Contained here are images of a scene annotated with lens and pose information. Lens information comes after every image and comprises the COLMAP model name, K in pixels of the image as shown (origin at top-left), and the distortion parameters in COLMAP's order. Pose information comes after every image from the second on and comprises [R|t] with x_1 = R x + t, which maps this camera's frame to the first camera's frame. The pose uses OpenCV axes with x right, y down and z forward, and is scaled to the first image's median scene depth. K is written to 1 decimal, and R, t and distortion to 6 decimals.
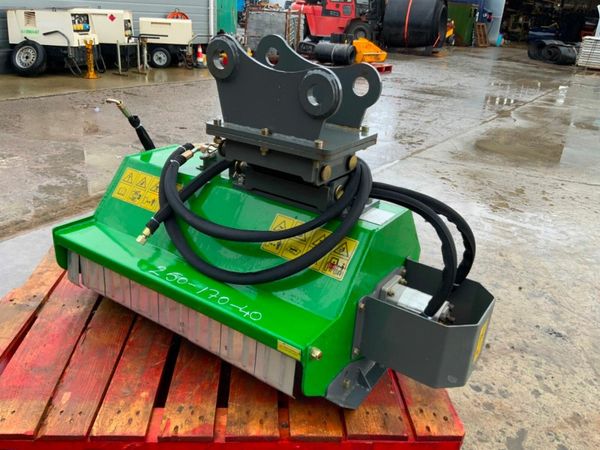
lens RADIAL K [[500.5, 0, 300.7], [0, 500.5, 227.9], [0, 0, 1]] dist [0.053168, -0.106942]
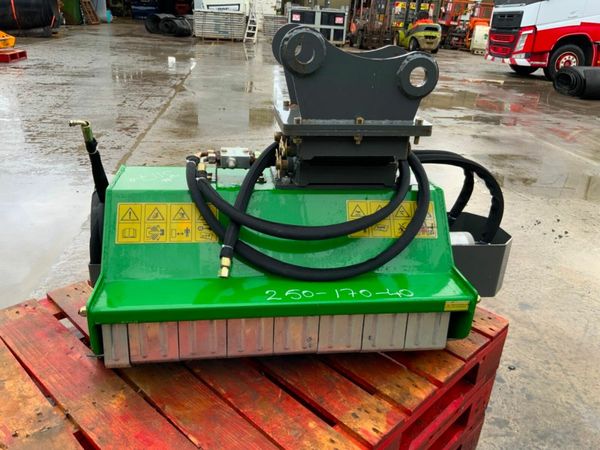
lens RADIAL K [[500.5, 0, 300.7], [0, 500.5, 227.9], [0, 0, 1]] dist [0.053168, -0.106942]
pose [[0.747601, -0.291457, 0.596779, -0.101610], [0.266286, 0.954718, 0.132685, -0.018559], [-0.608428, 0.059718, 0.791359, 0.034692]]
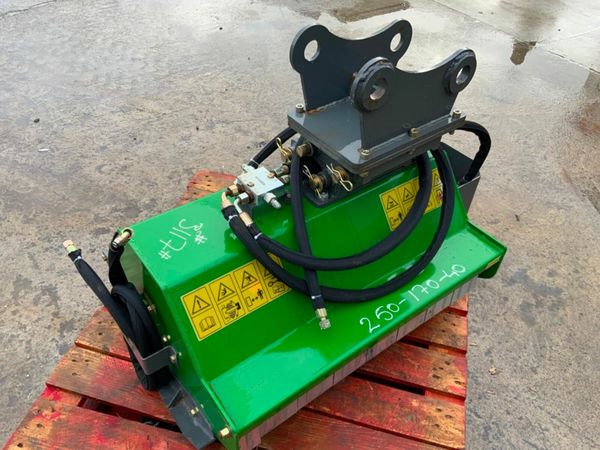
lens RADIAL K [[500.5, 0, 300.7], [0, 500.5, 227.9], [0, 0, 1]] dist [0.053168, -0.106942]
pose [[0.325153, -0.680039, 0.657132, -0.110517], [0.357576, 0.731713, 0.580289, -0.085346], [-0.875451, 0.046291, 0.481084, 0.089922]]
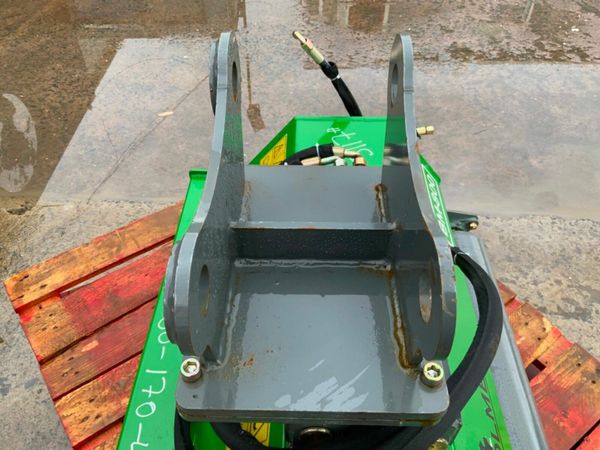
lens RADIAL K [[500.5, 0, 300.7], [0, 500.5, 227.9], [0, 0, 1]] dist [0.053168, -0.106942]
pose [[0.537590, 0.552499, -0.636978, 0.034483], [-0.307049, 0.831828, 0.462367, -0.058198], [0.785314, -0.052981, 0.616827, 0.093140]]
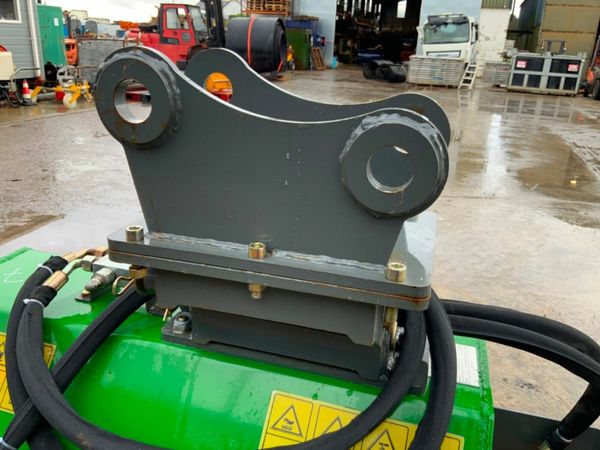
lens RADIAL K [[500.5, 0, 300.7], [0, 500.5, 227.9], [0, 0, 1]] dist [0.053168, -0.106942]
pose [[0.953542, -0.125240, 0.273994, -0.019049], [0.138176, 0.990002, -0.028352, -0.023791], [-0.267703, 0.064894, 0.961314, 0.067470]]
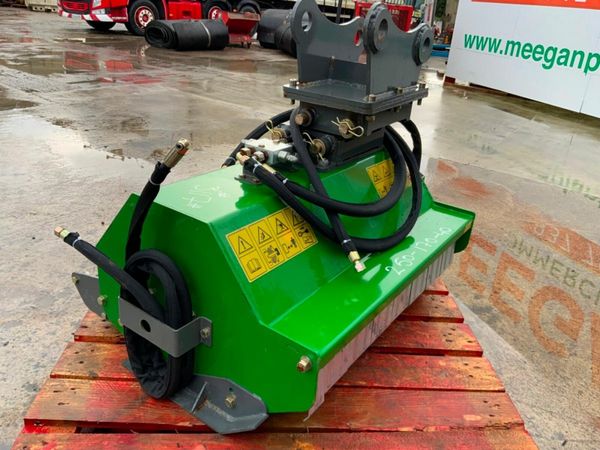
lens RADIAL K [[500.5, 0, 300.7], [0, 500.5, 227.9], [0, 0, 1]] dist [0.053168, -0.106942]
pose [[0.030734, -0.479084, 0.877231, -0.145549], [0.331172, 0.832953, 0.443299, -0.061452], [-0.943070, 0.276890, 0.184259, 0.132728]]
